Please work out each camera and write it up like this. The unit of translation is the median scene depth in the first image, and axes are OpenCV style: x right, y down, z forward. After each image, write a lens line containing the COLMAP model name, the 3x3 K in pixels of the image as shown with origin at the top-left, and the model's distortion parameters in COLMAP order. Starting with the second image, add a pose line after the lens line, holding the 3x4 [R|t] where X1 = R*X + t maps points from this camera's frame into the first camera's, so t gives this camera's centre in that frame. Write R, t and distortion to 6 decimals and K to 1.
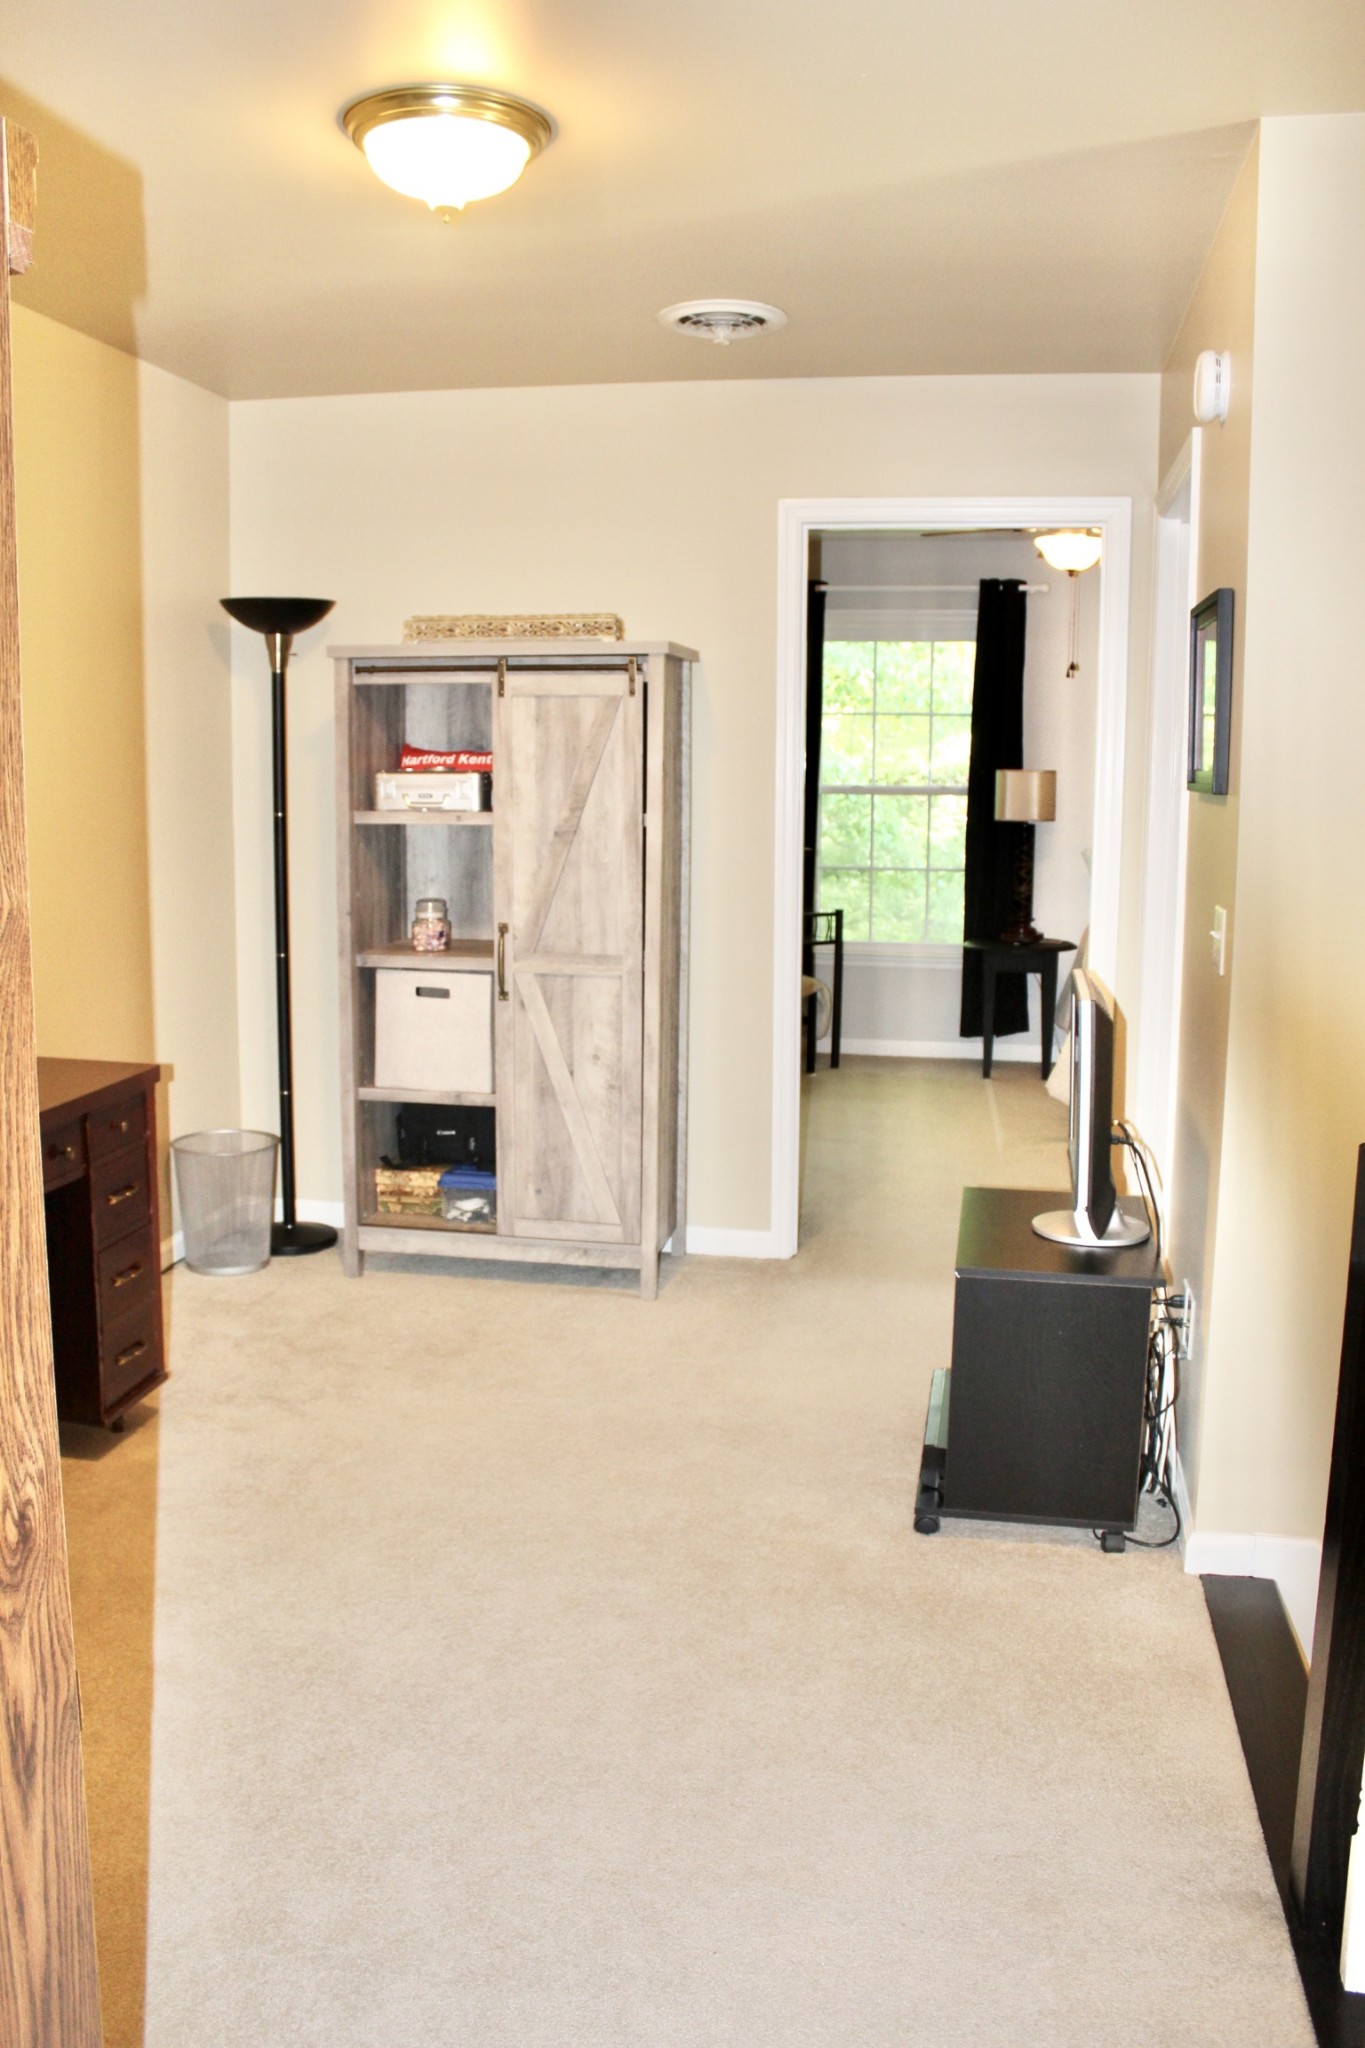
lens RADIAL K [[1706.0, 0, 682.5], [0, 1706.0, 1024.0], [0, 0, 1]] dist [-0.174428, 0.166730]
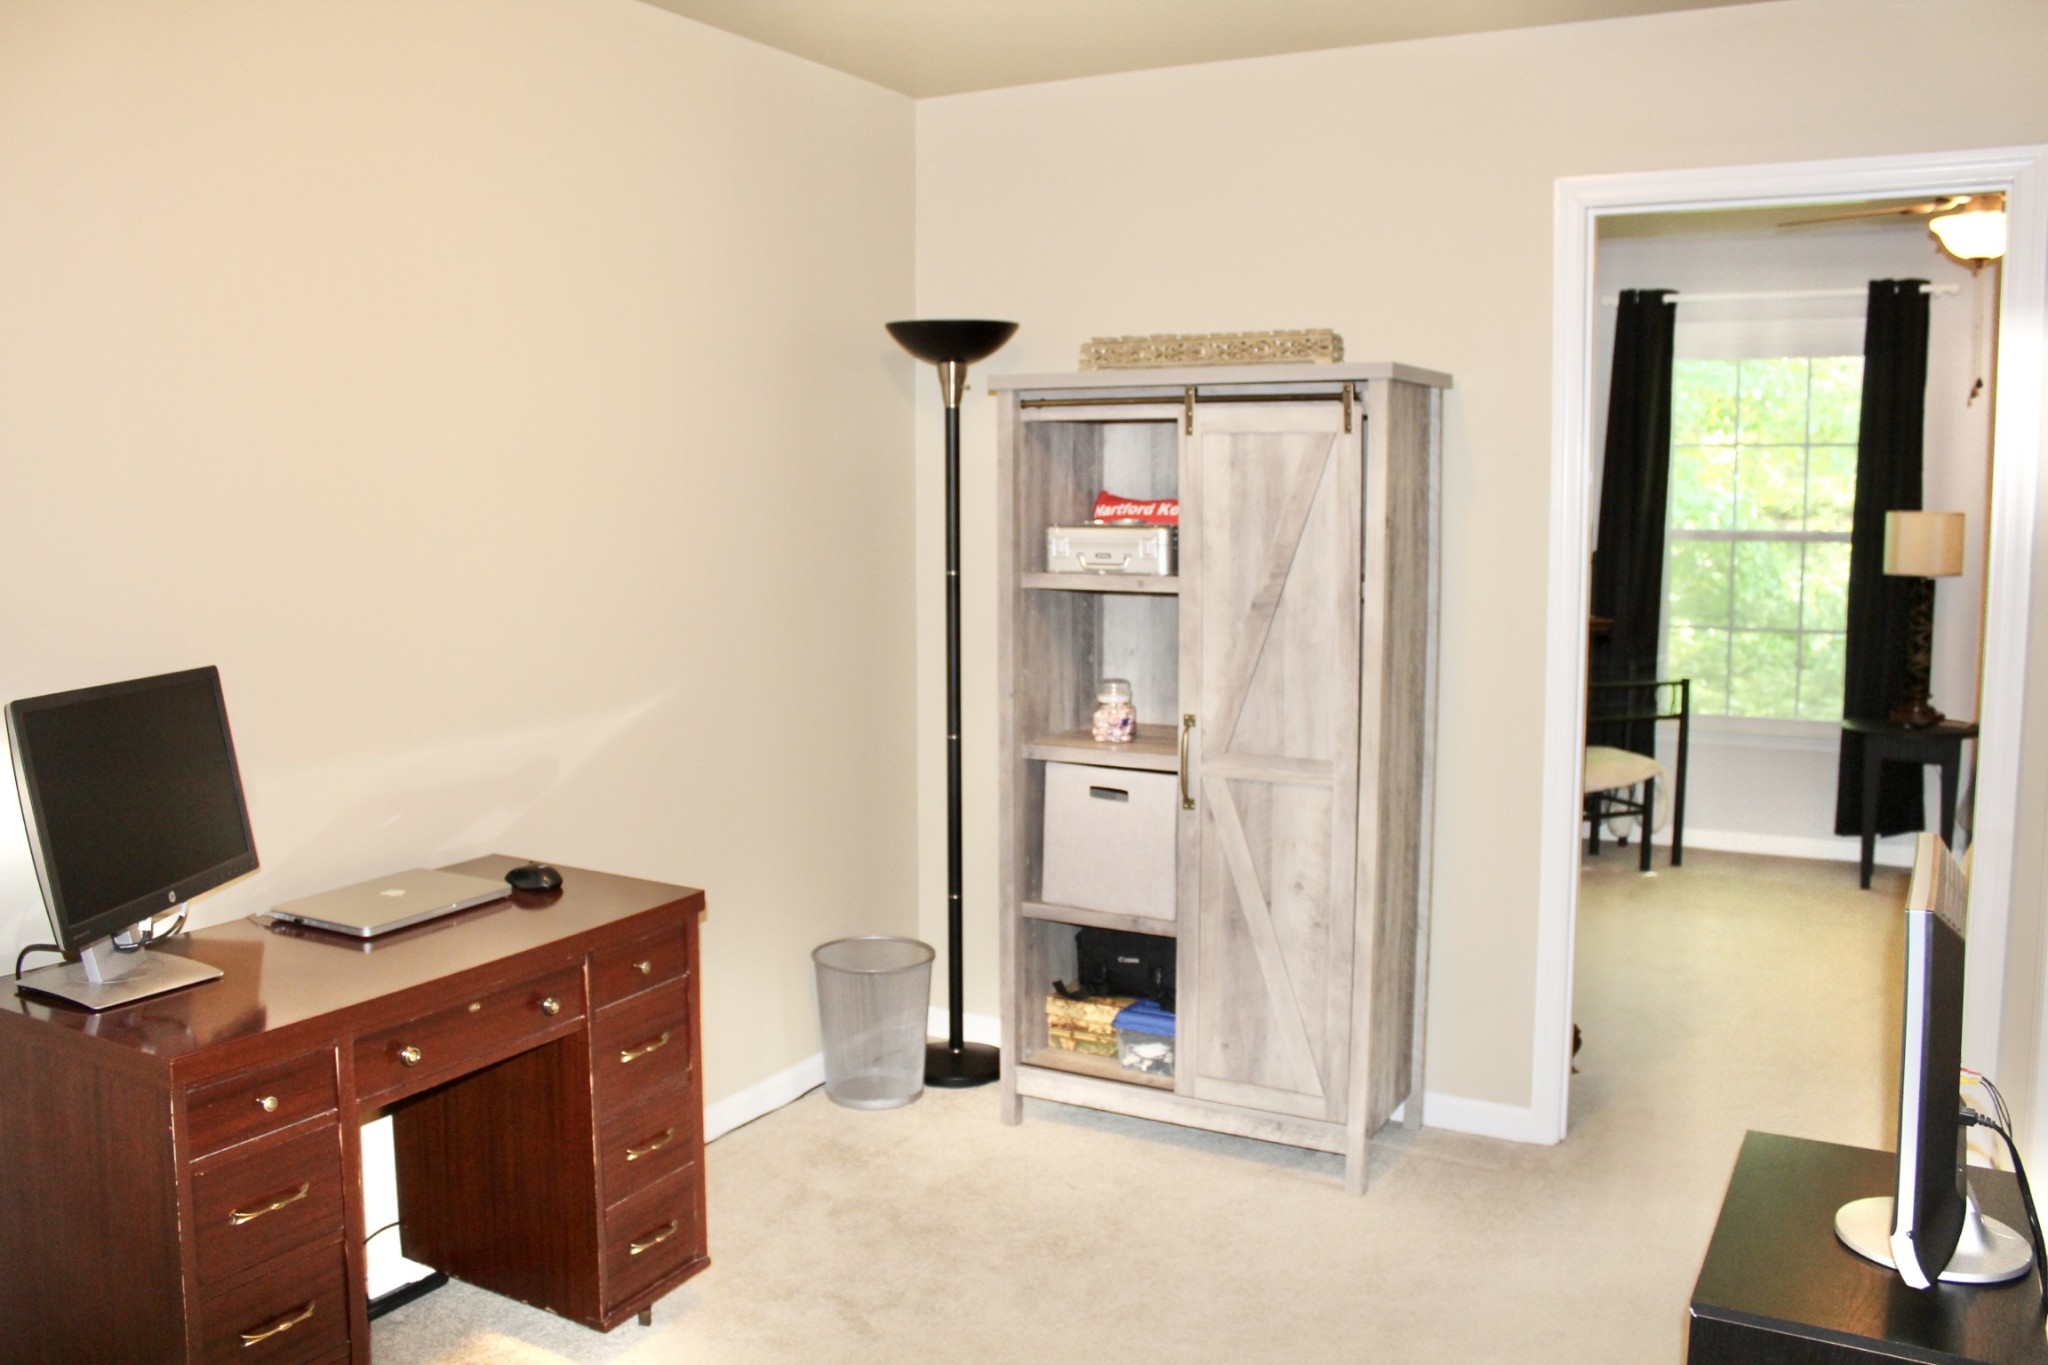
lens RADIAL K [[1706.0, 0, 1024.0], [0, 1706.0, 682.5], [0, 0, 1]] dist [-0.174428, 0.166730]
pose [[0.949150, 0.026080, -0.313743, 0.069617], [-0.038835, 0.998651, -0.034474, -0.041246], [0.312421, 0.044905, 0.948882, 0.197204]]
